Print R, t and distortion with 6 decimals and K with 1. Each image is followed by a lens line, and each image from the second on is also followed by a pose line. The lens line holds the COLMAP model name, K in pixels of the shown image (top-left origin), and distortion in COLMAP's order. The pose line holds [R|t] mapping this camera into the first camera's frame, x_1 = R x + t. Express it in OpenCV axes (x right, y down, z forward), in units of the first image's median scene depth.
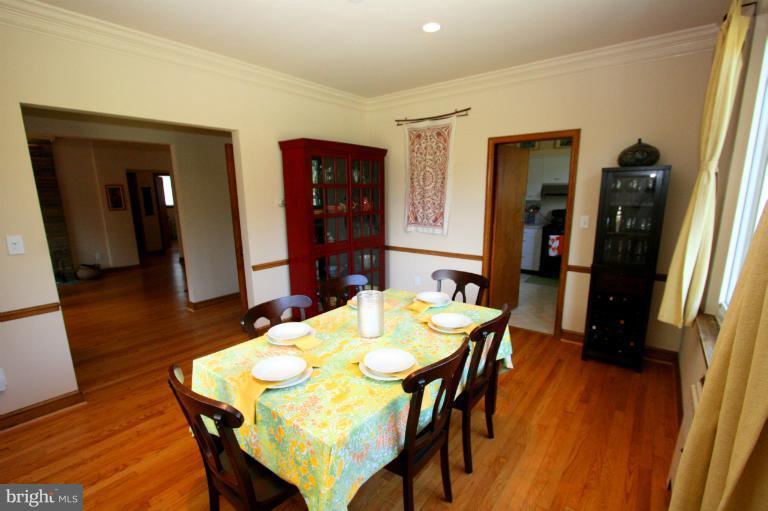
lens RADIAL K [[355.9, 0, 382.3], [0, 355.9, 260.2], [0, 0, 1]] dist [0.001315, 0.000502]
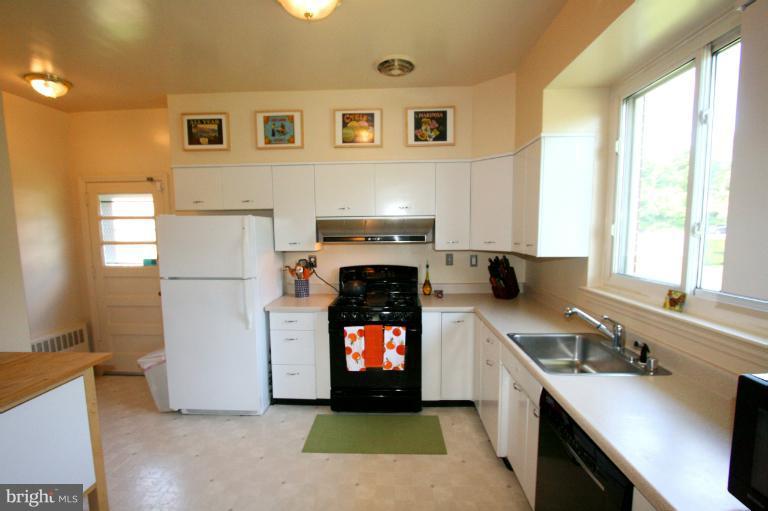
lens RADIAL K [[355.9, 0, 387.0], [0, 355.9, 255.6], [0, 0, 1]] dist [0.001315, 0.000502]
pose [[0.802020, -0.058981, 0.594378, 0.351603], [0.123961, 0.989883, -0.069039, -0.177240], [-0.584293, 0.129050, 0.801217, 0.840870]]
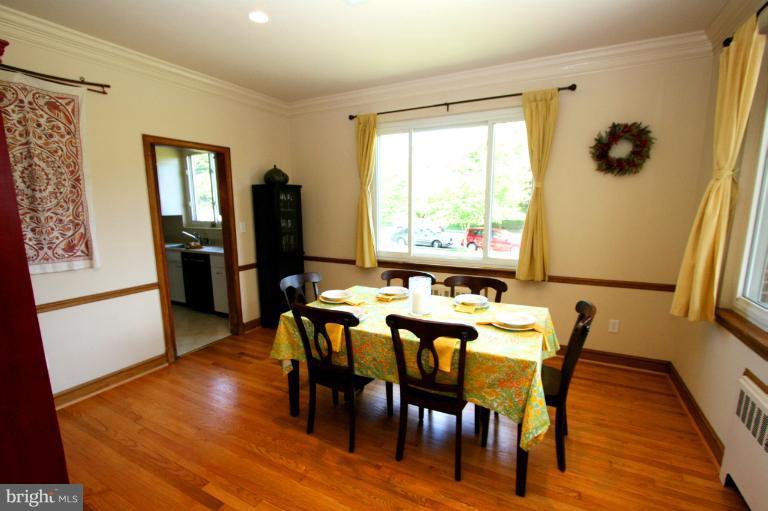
lens RADIAL K [[355.9, 0, 383.3], [0, 355.9, 262.7], [0, 0, 1]] dist [0.001315, 0.000502]
pose [[-0.172253, -0.148208, 0.973839, -0.549573], [0.204289, 0.961748, 0.182503, -0.091902], [-0.963636, 0.230381, -0.135387, 0.586270]]
